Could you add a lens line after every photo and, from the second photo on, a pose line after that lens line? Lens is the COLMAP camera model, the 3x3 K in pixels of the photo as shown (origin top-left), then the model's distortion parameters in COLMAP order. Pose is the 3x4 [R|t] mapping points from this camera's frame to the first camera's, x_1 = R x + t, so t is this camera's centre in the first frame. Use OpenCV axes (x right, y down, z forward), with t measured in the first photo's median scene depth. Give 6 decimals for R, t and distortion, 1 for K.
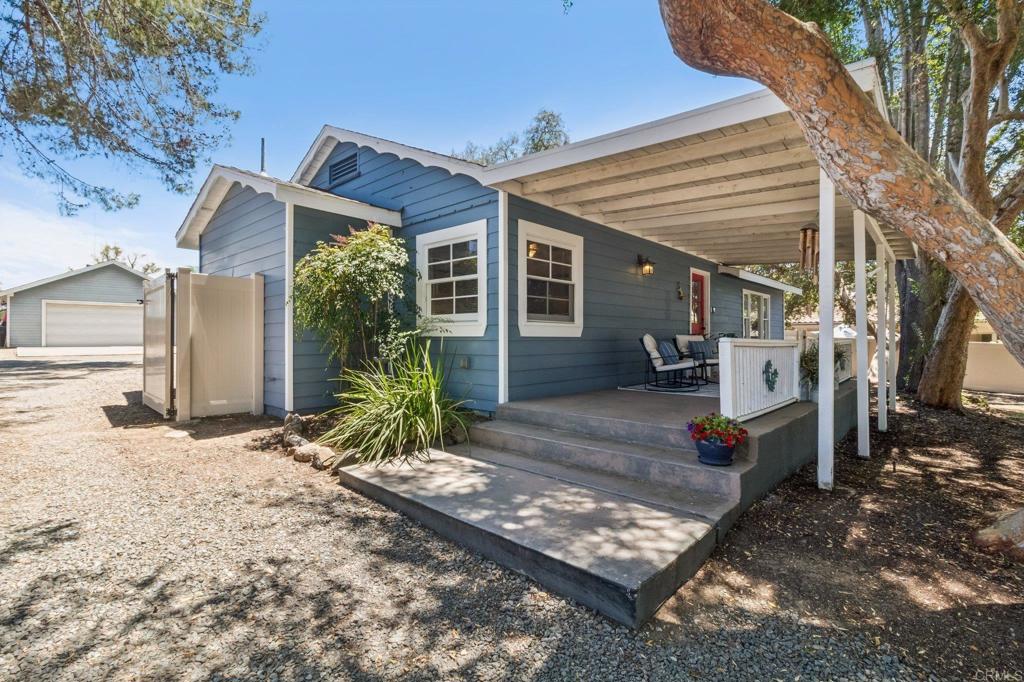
lens RADIAL K [[472.1, 0, 508.6], [0, 472.1, 330.8], [0, 0, 1]] dist [-0.000686, 0.000084]
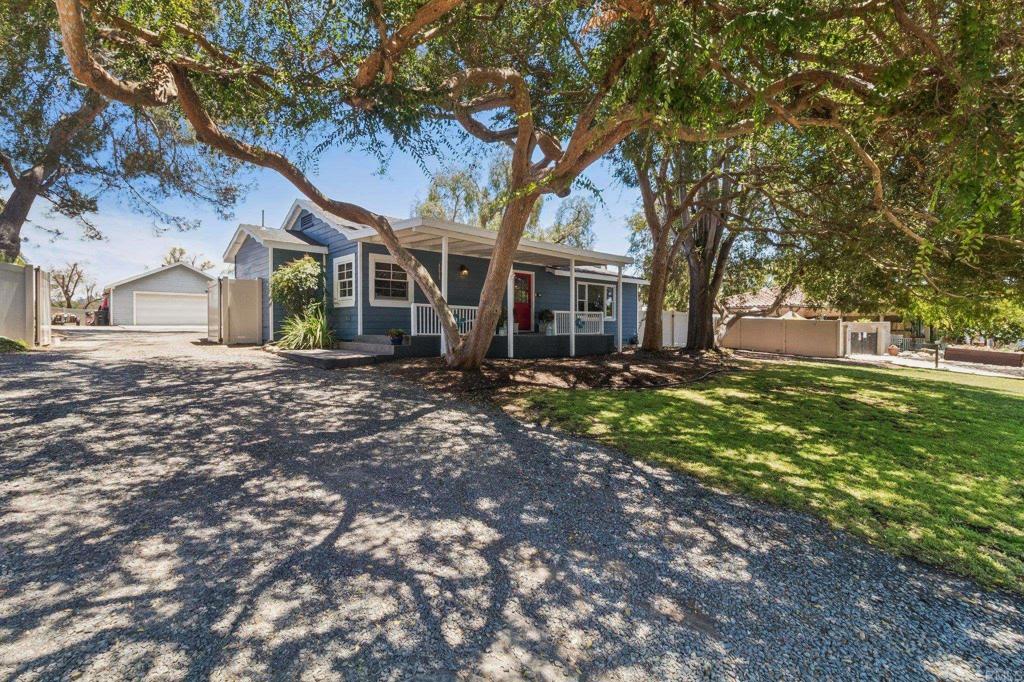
lens RADIAL K [[472.1, 0, 508.6], [0, 472.1, 330.8], [0, 0, 1]] dist [-0.000686, 0.000084]
pose [[0.996888, 0.001547, -0.078815, 0.729595], [0.000168, 0.999764, 0.021746, 0.068188], [0.078830, -0.021691, 0.996652, -0.997696]]
